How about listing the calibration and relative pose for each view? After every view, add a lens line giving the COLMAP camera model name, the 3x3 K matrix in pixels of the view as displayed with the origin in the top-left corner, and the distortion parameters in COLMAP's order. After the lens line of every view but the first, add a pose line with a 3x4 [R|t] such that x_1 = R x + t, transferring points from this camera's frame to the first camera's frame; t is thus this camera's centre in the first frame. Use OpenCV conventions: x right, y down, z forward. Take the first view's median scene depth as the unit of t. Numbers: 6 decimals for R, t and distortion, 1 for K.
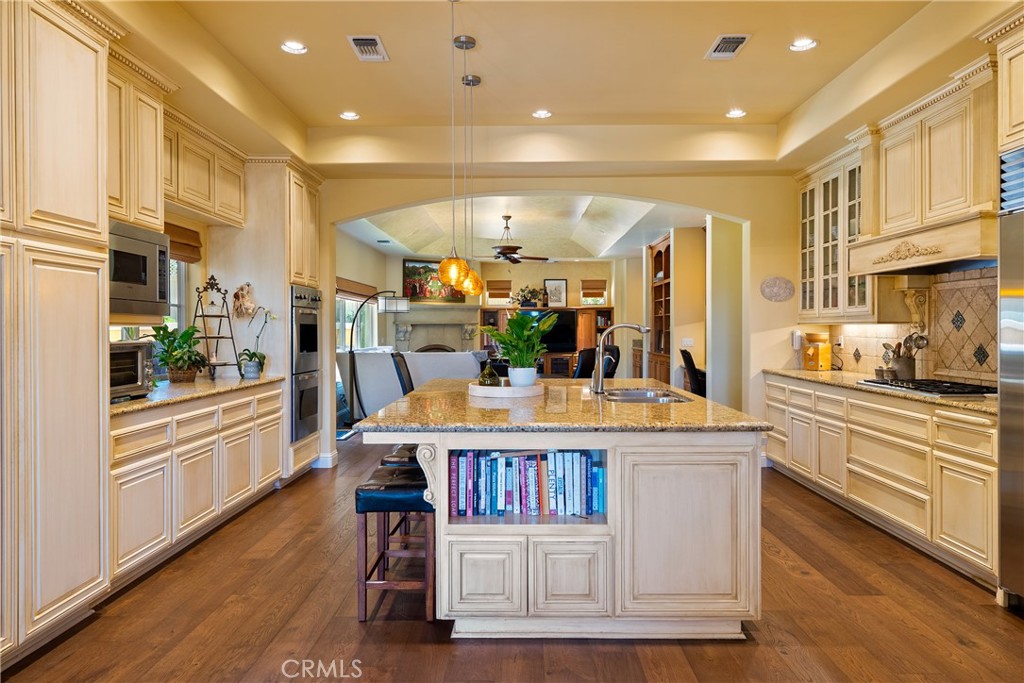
lens RADIAL K [[669.3, 0, 512.0], [0, 669.3, 341.5], [0, 0, 1]] dist [0.000221, 0.000115]
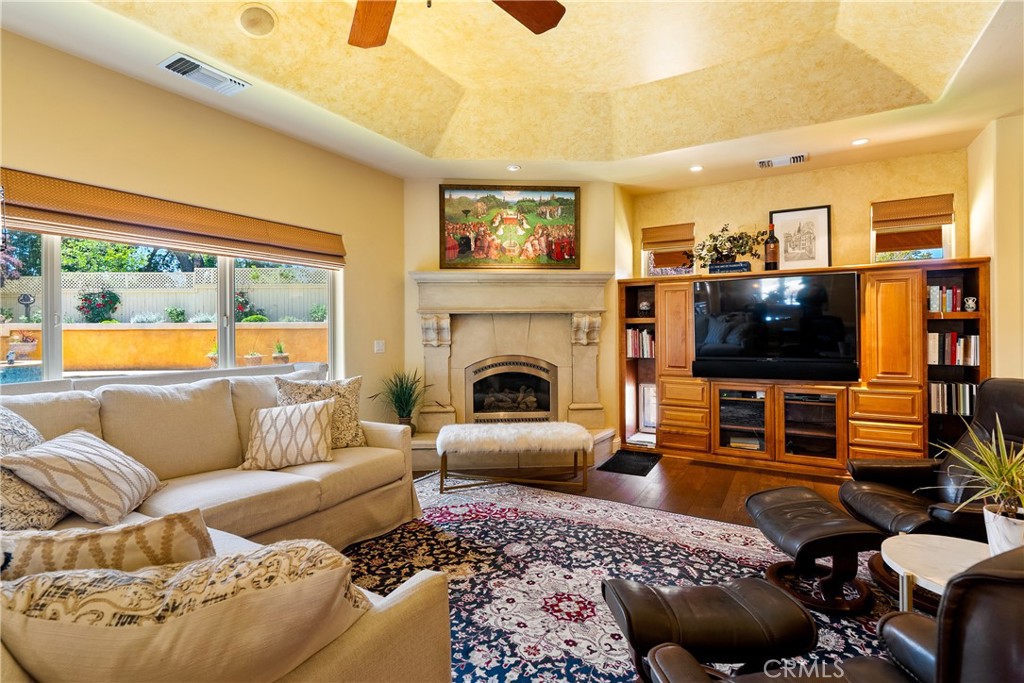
lens RADIAL K [[486.6, 0, 513.7], [0, 486.6, 328.5], [0, 0, 1]] dist [0.003261, 0.000591]
pose [[0.873064, -0.005327, -0.487577, 0.060651], [-0.003453, 0.999848, -0.017108, -0.008686], [0.487594, 0.016620, 0.872912, 0.673033]]
